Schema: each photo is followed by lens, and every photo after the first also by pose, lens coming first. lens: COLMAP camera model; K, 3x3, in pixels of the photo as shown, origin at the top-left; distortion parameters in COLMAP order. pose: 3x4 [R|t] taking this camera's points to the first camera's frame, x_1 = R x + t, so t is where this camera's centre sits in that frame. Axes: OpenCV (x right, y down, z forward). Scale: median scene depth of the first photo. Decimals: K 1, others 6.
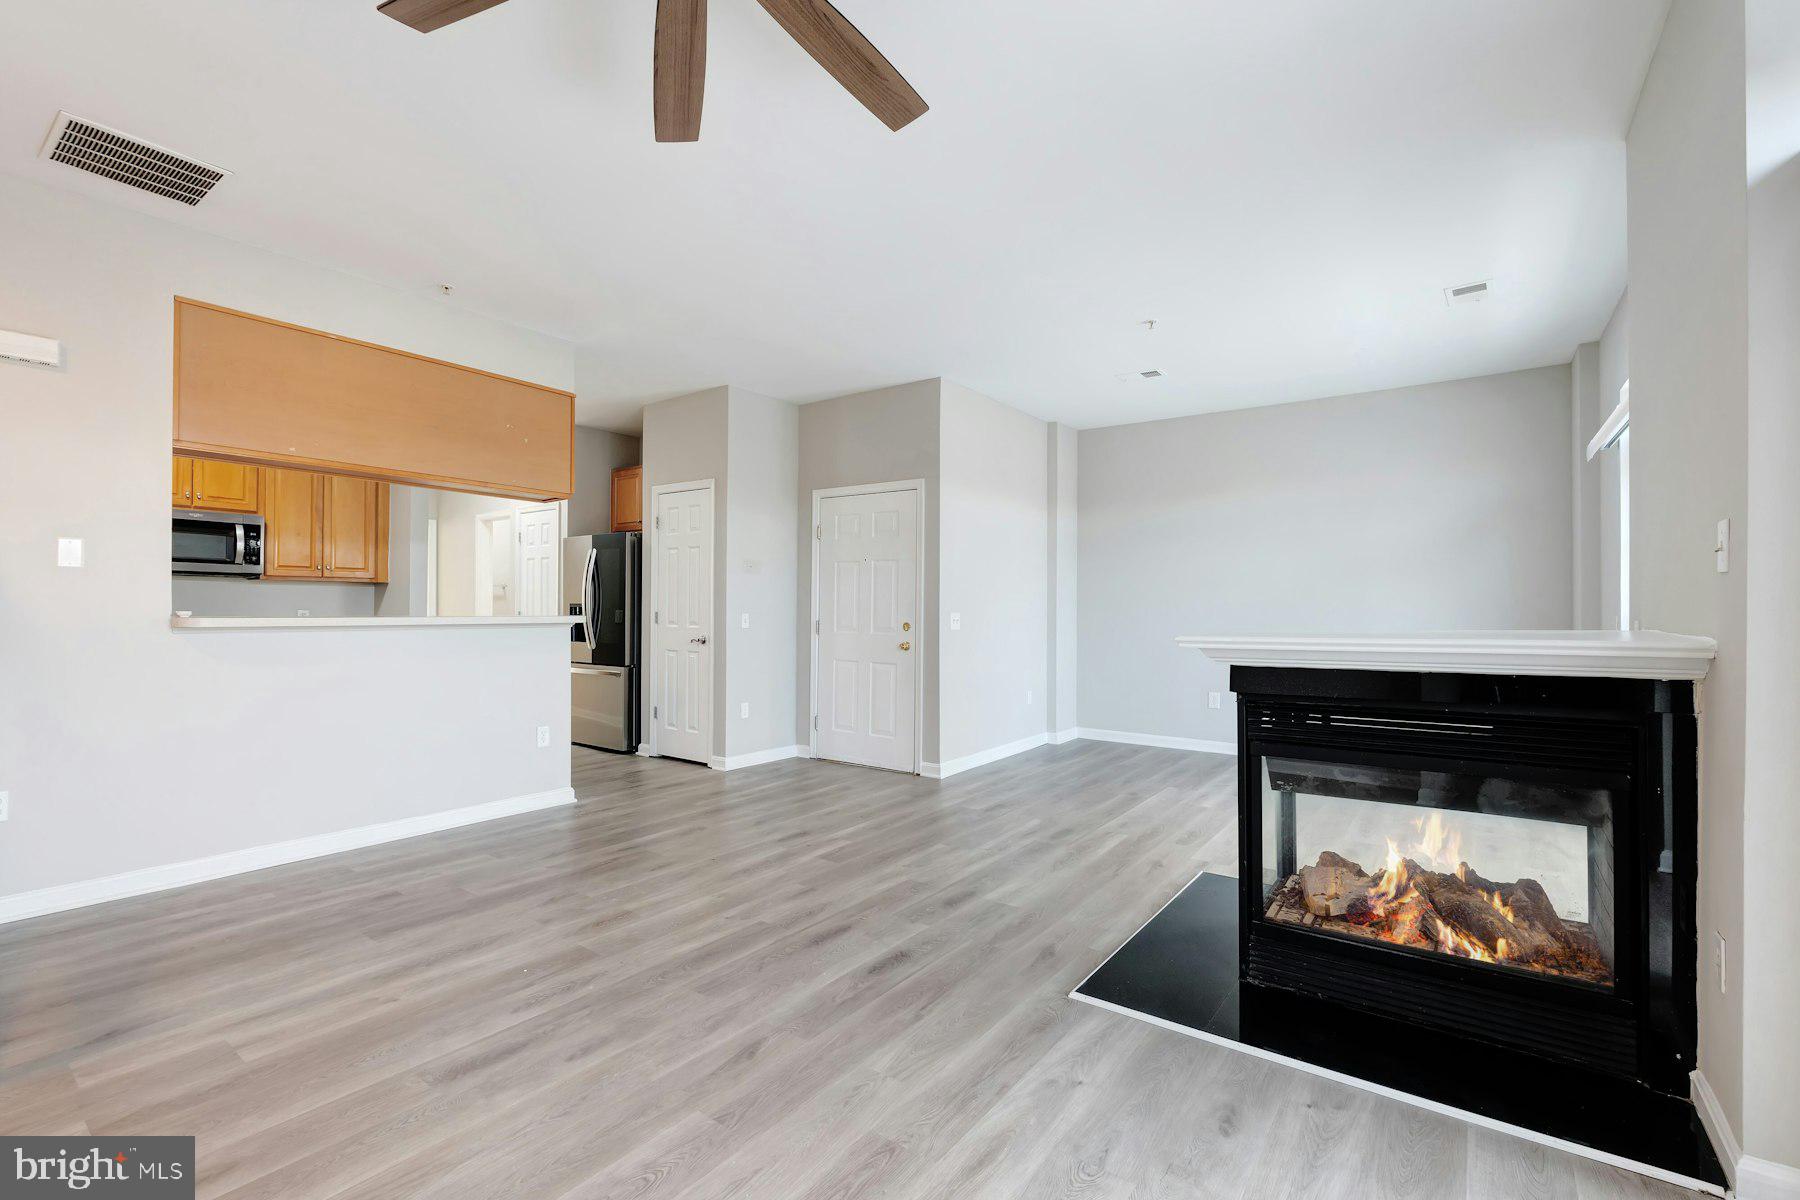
lens RADIAL K [[786.5, 0, 896.1], [0, 786.5, 598.6], [0, 0, 1]] dist [-0.004395, 0.000422]
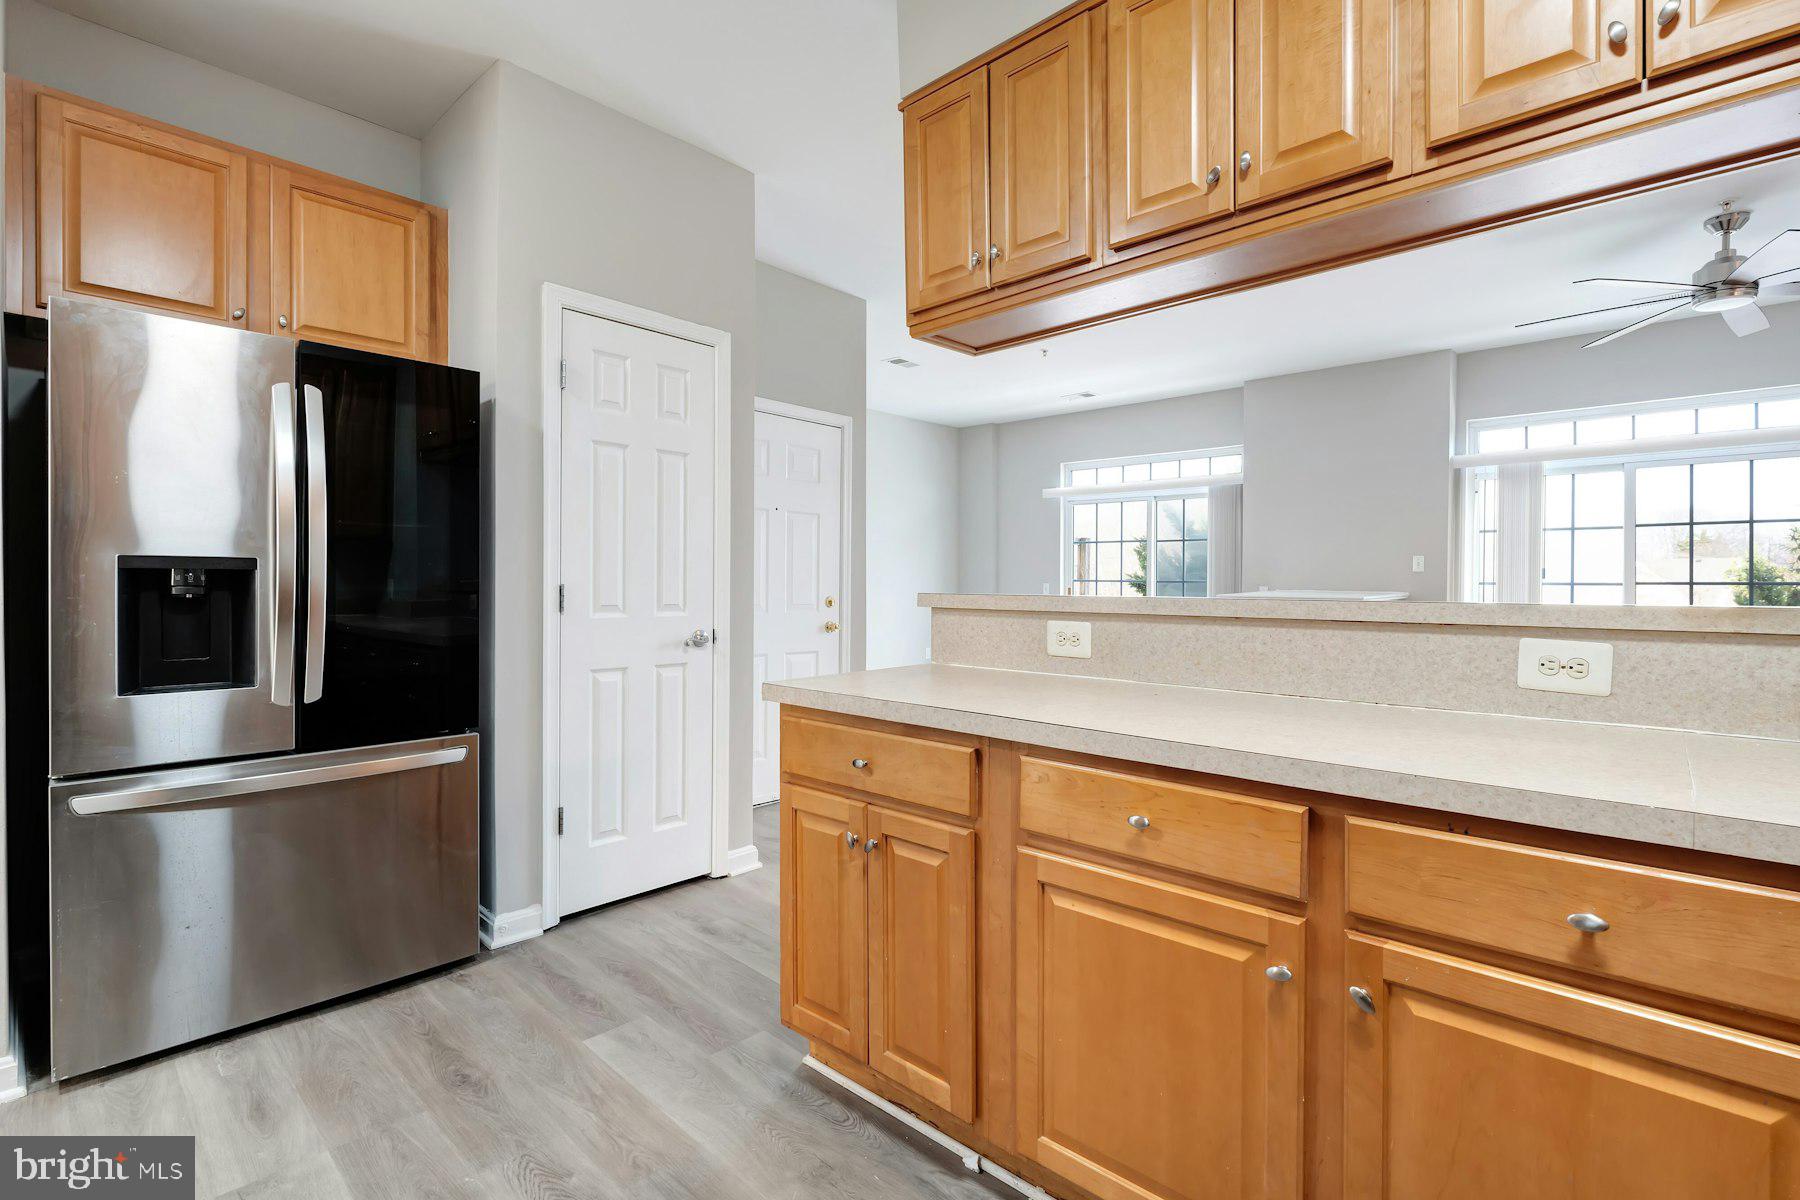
lens RADIAL K [[822.5, 0, 912.5], [0, 822.5, 592.3], [0, 0, 1]] dist [-0.003942, 0.000183]
pose [[0.110148, -0.015703, 0.993791, -1.341847], [-0.019329, 0.999652, 0.017938, 0.017144], [-0.993727, -0.021185, 0.109806, 1.398451]]
